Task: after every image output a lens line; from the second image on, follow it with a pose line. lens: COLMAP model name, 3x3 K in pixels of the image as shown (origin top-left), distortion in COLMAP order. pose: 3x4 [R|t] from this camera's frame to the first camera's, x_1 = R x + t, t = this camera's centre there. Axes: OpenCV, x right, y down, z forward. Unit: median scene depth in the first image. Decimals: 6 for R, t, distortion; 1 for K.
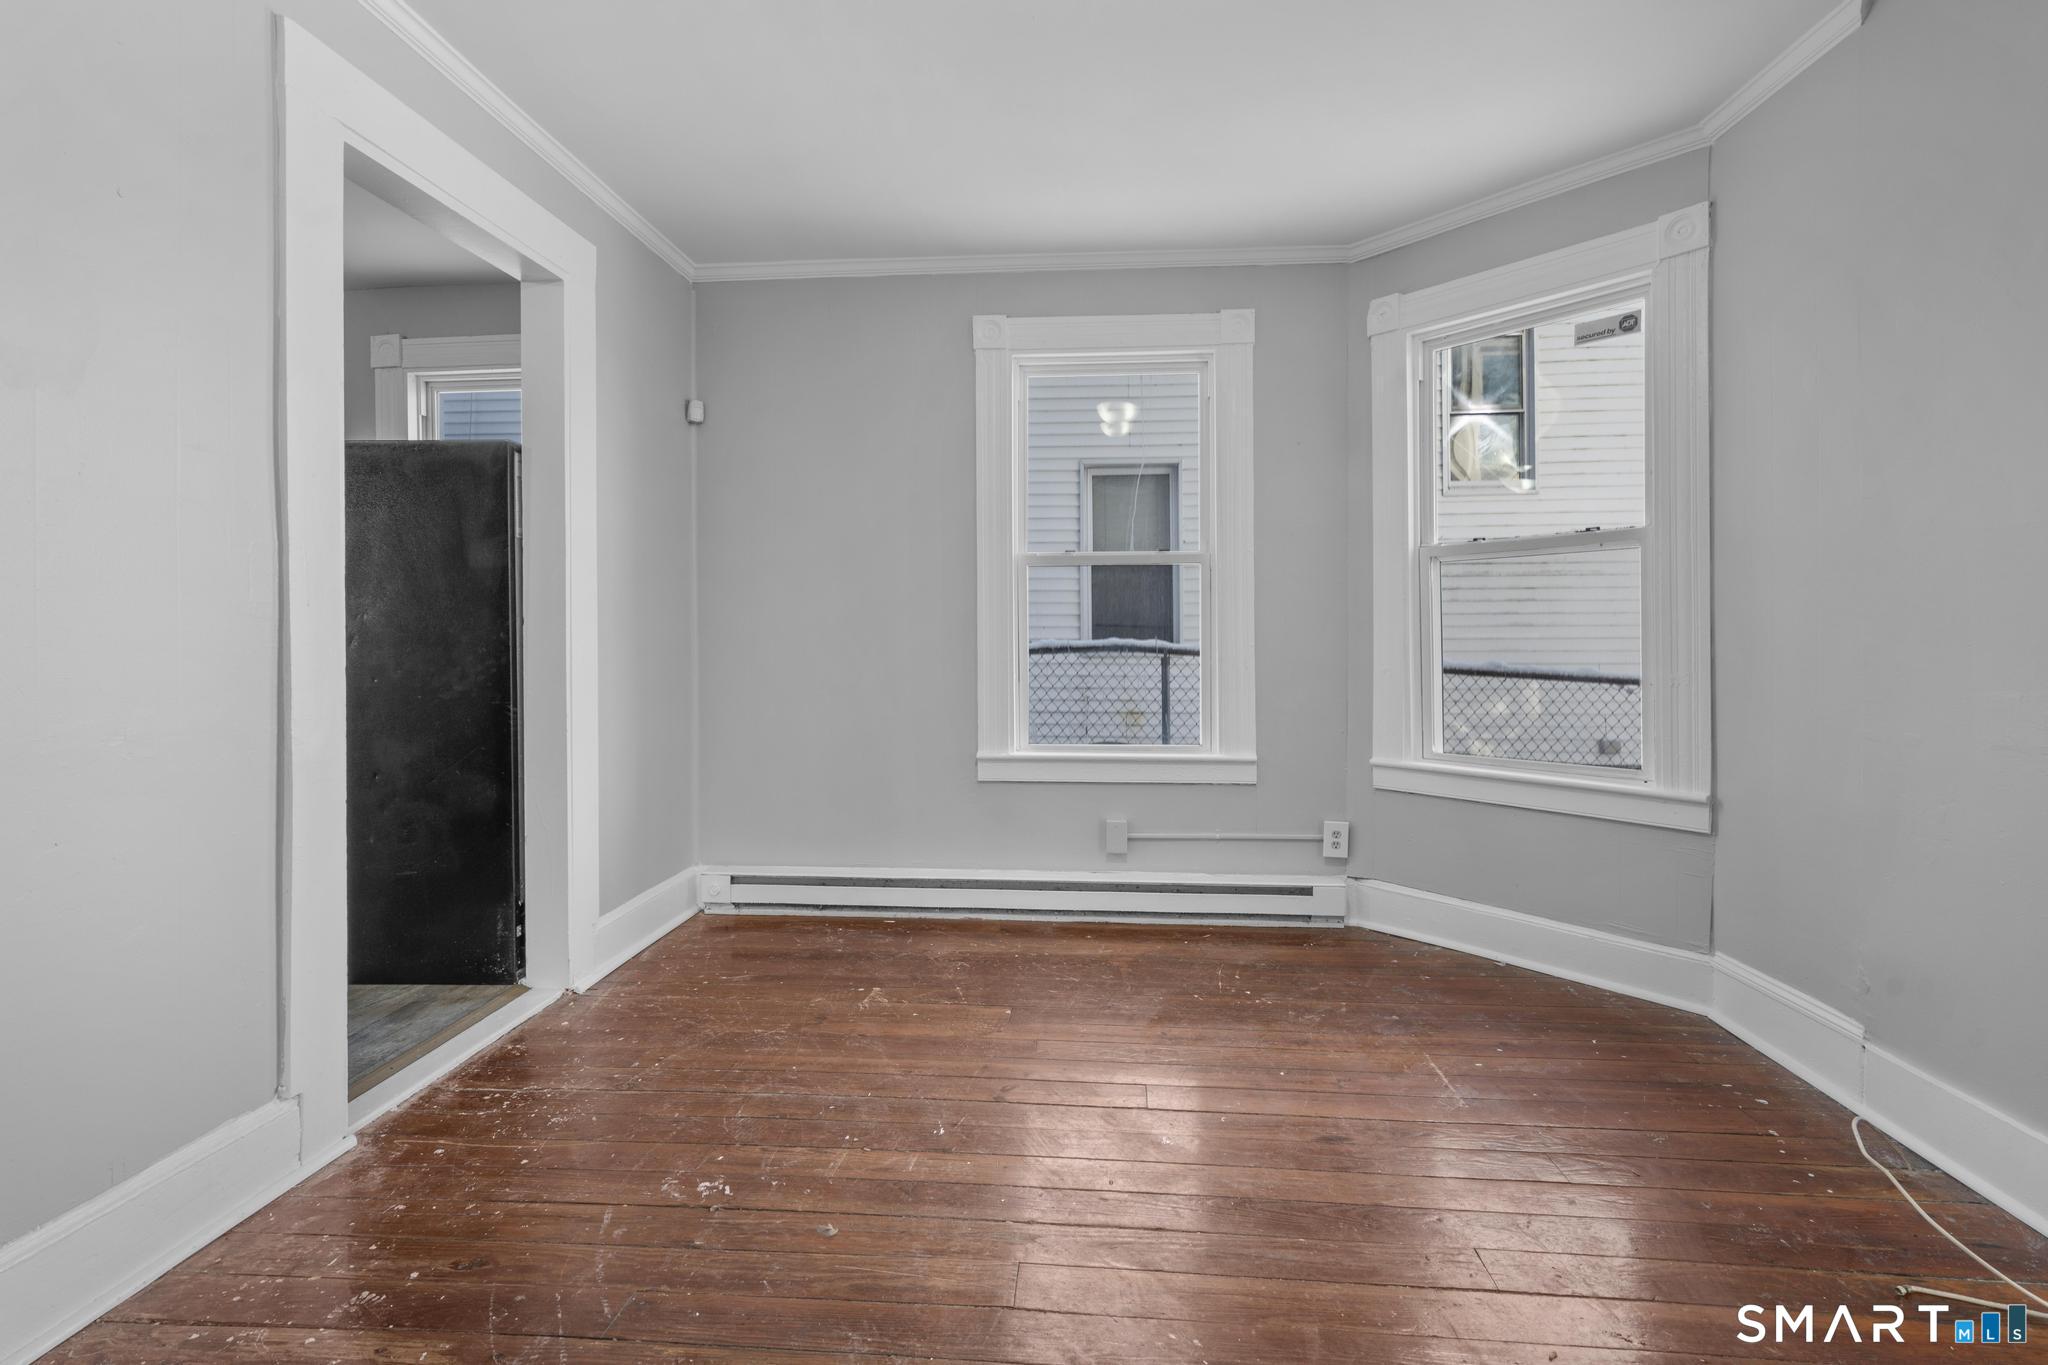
lens RADIAL K [[949.1, 0, 1040.6], [0, 949.1, 641.5], [0, 0, 1]] dist [-0.008896, 0.006933]
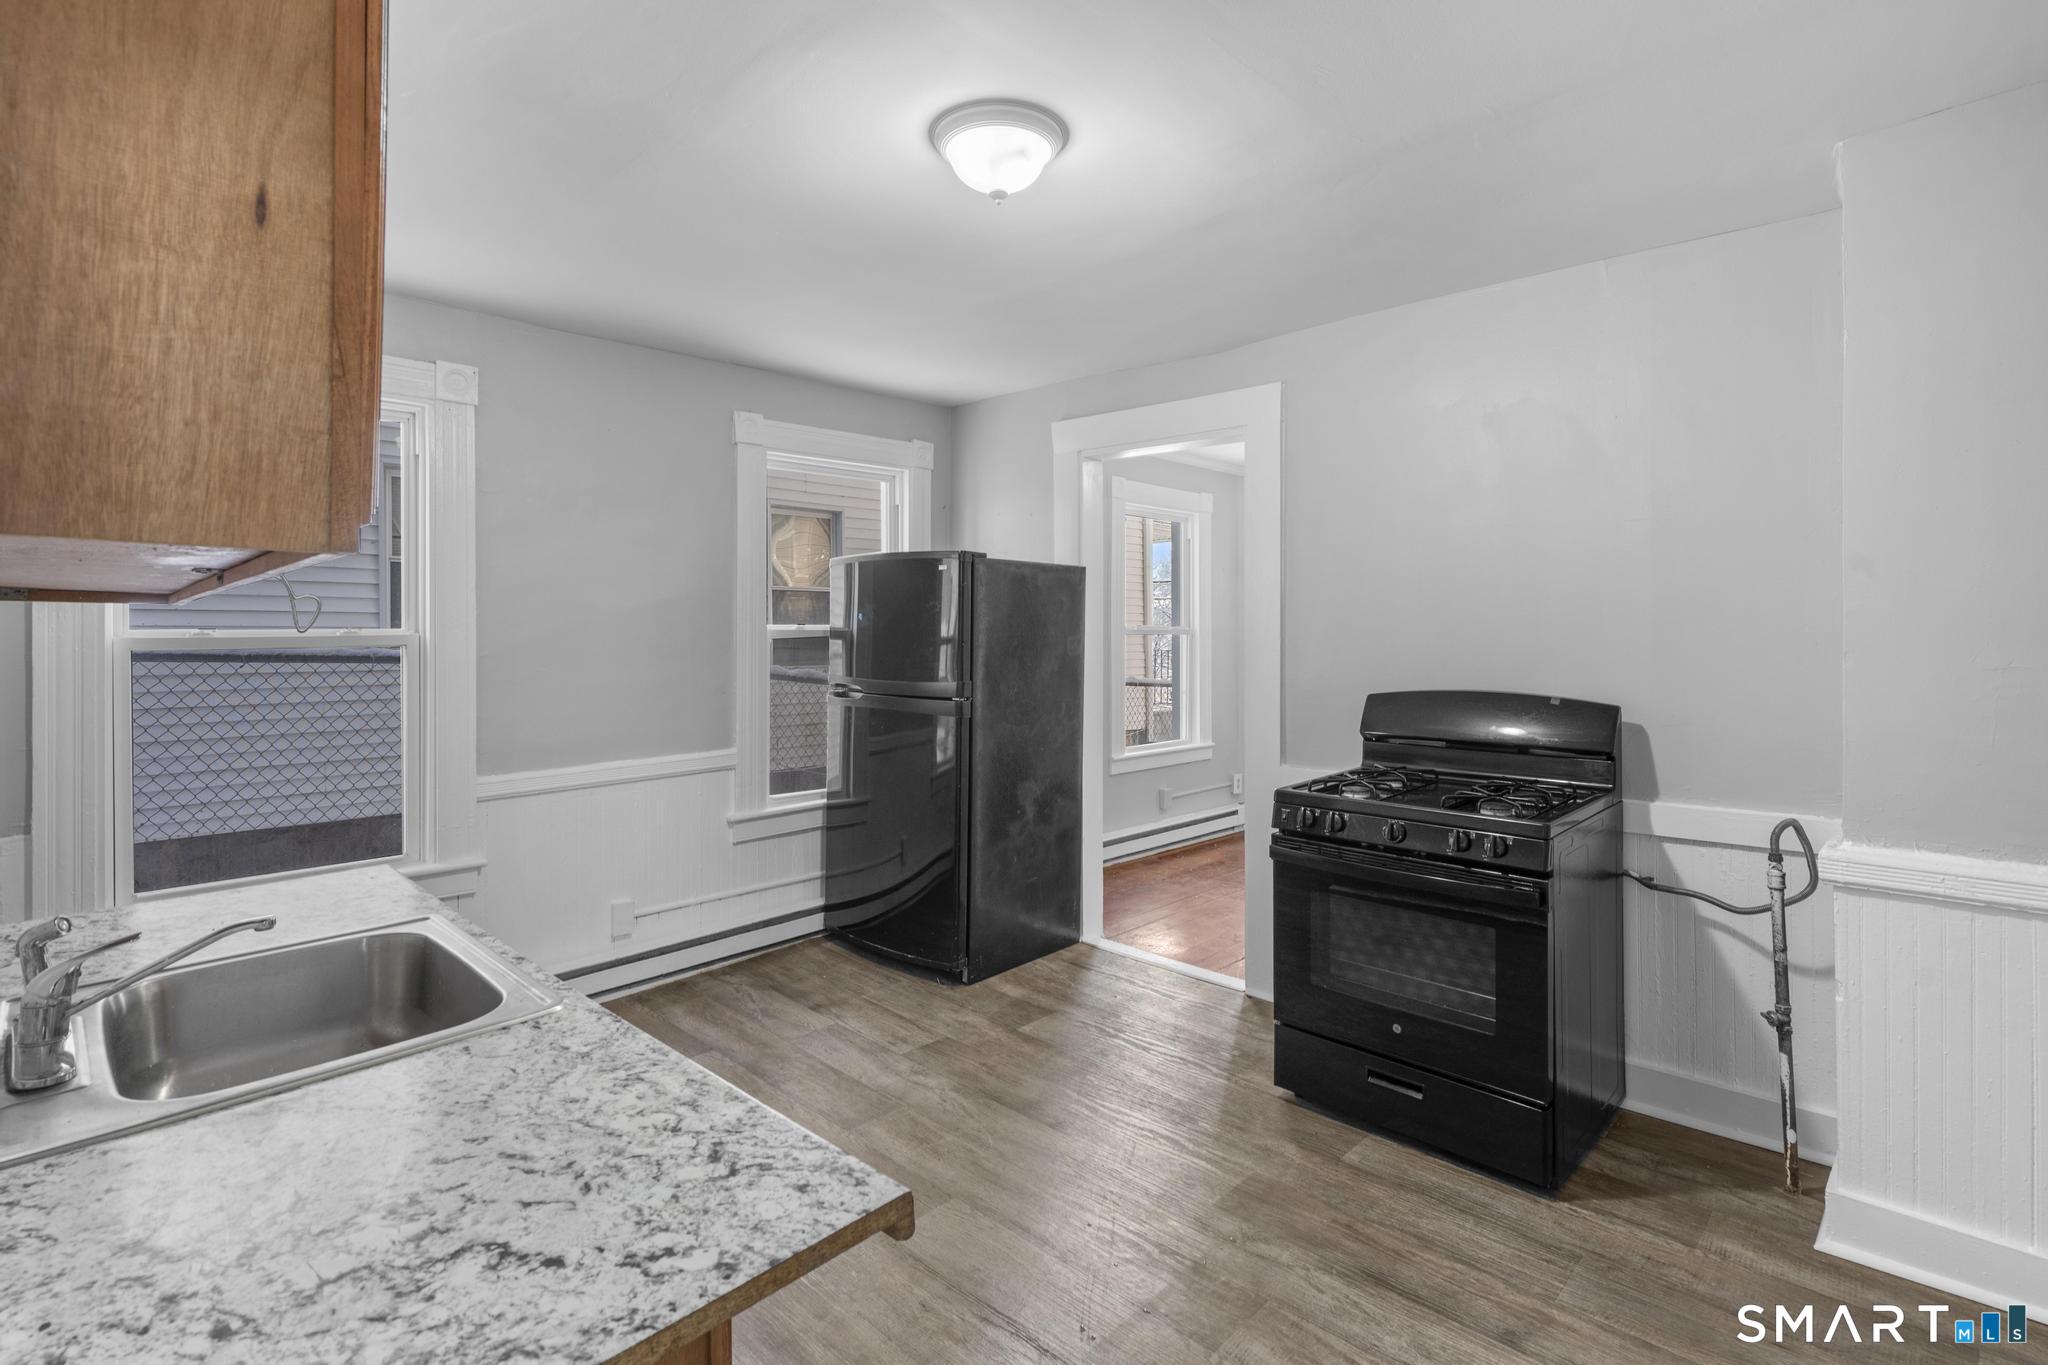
lens RADIAL K [[962.0, 0, 1040.3], [0, 962.0, 620.7], [0, 0, 1]] dist [0.000240, -0.000249]
pose [[0.640489, 0.010669, 0.767893, -1.456298], [-0.002627, 0.999928, -0.011702, -0.093411], [-0.767963, 0.005477, 0.640471, 0.087289]]
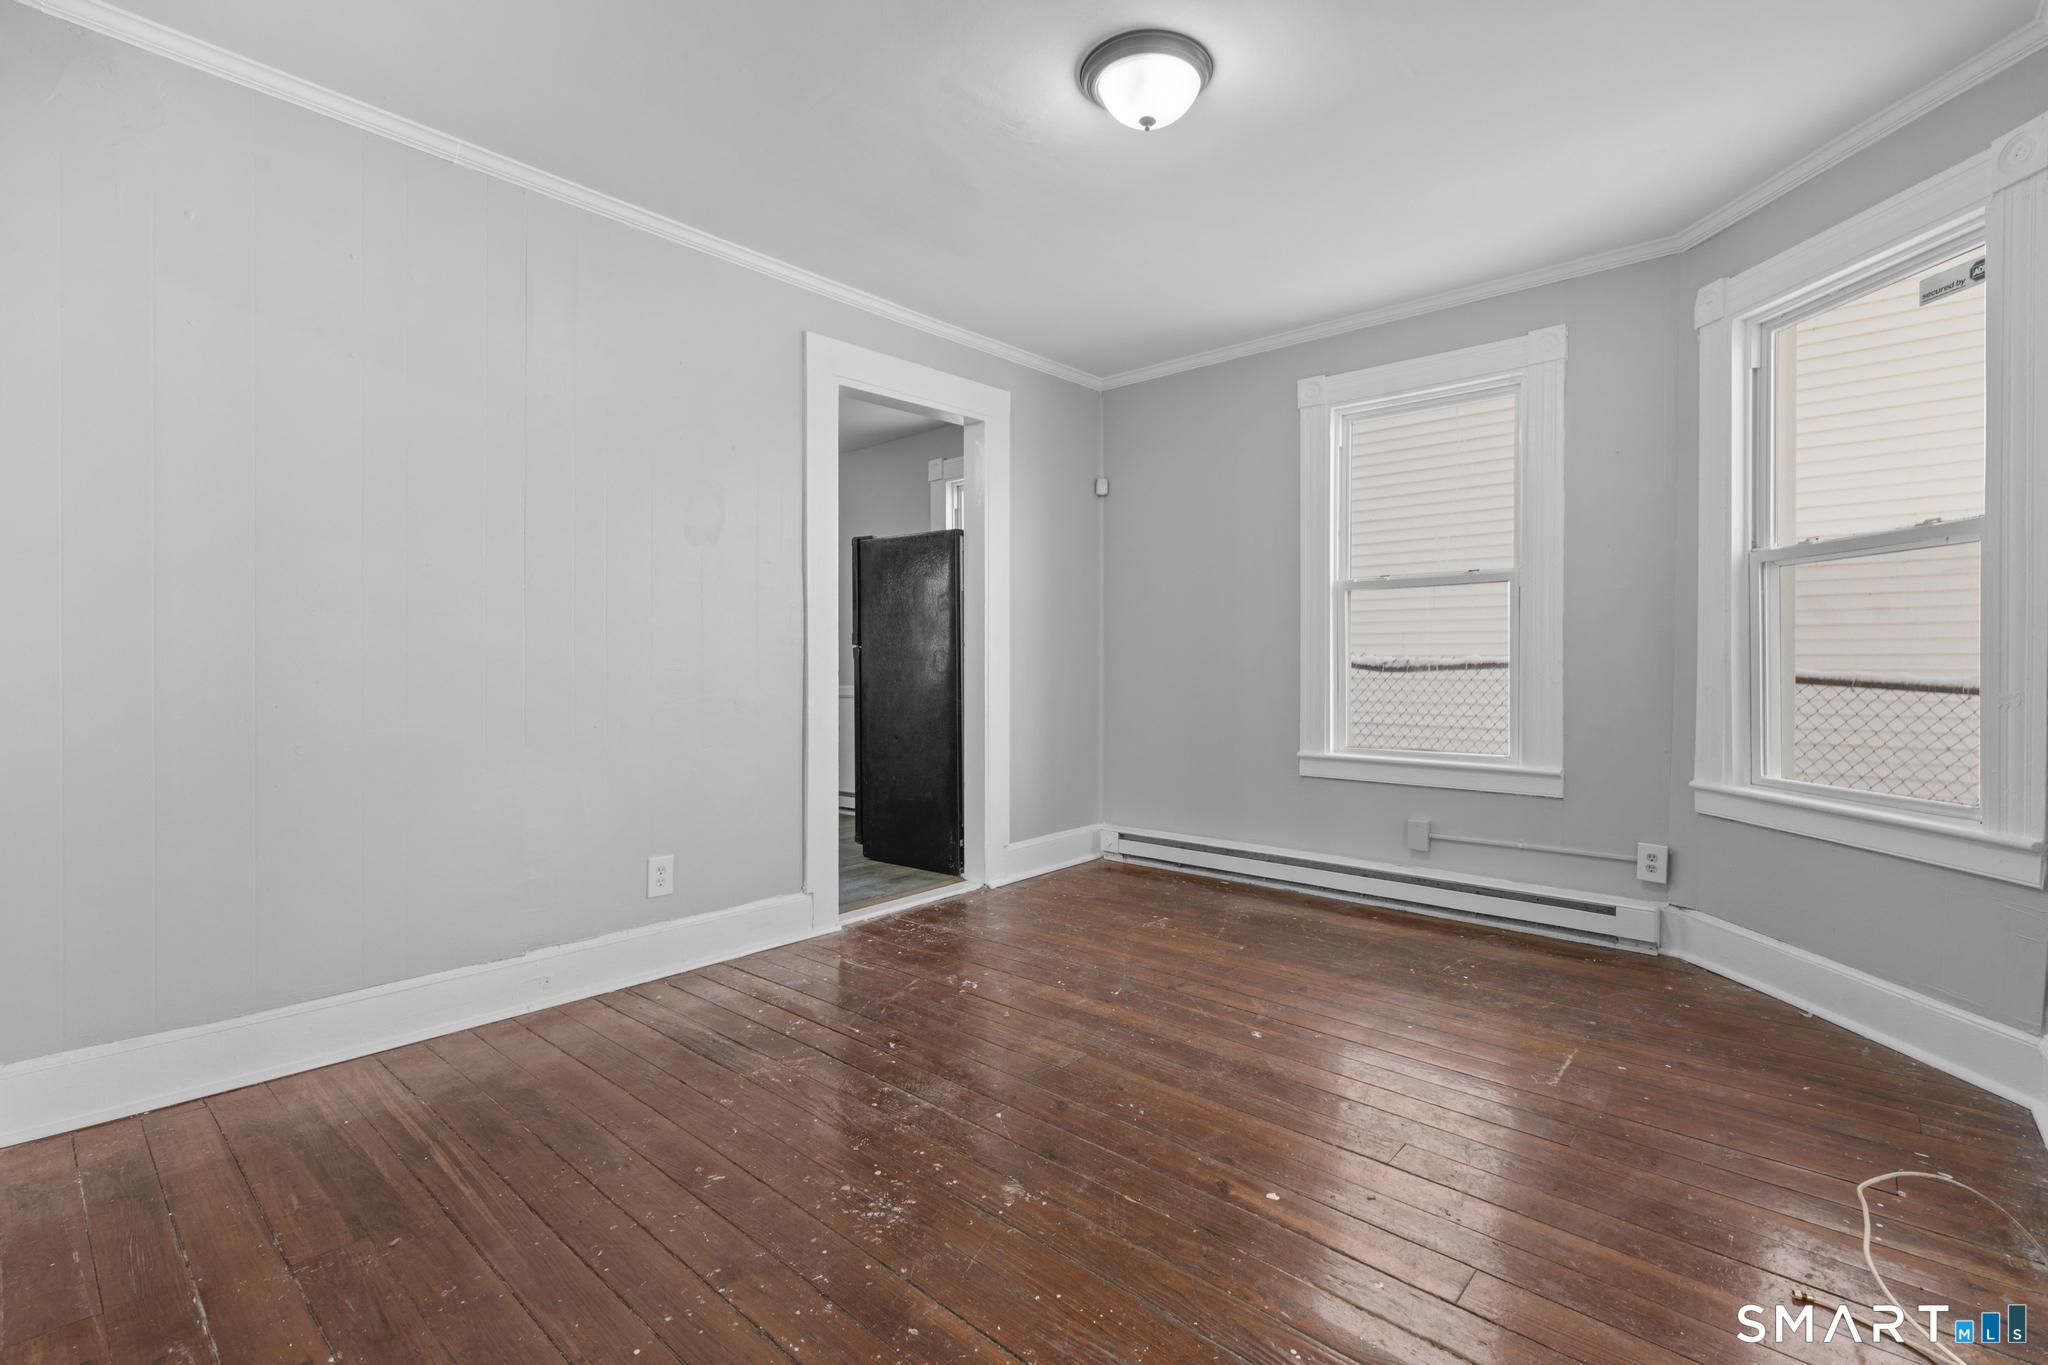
lens RADIAL K [[930.7, 0, 1034.0], [0, 930.7, 661.4], [0, 0, 1]] dist [-0.003789, 0.002122]
pose [[0.799410, 0.000253, -0.600785, 0.392745], [0.000446, 0.999999, 0.001015, 0.004358], [0.600785, -0.001080, 0.799410, -0.129794]]
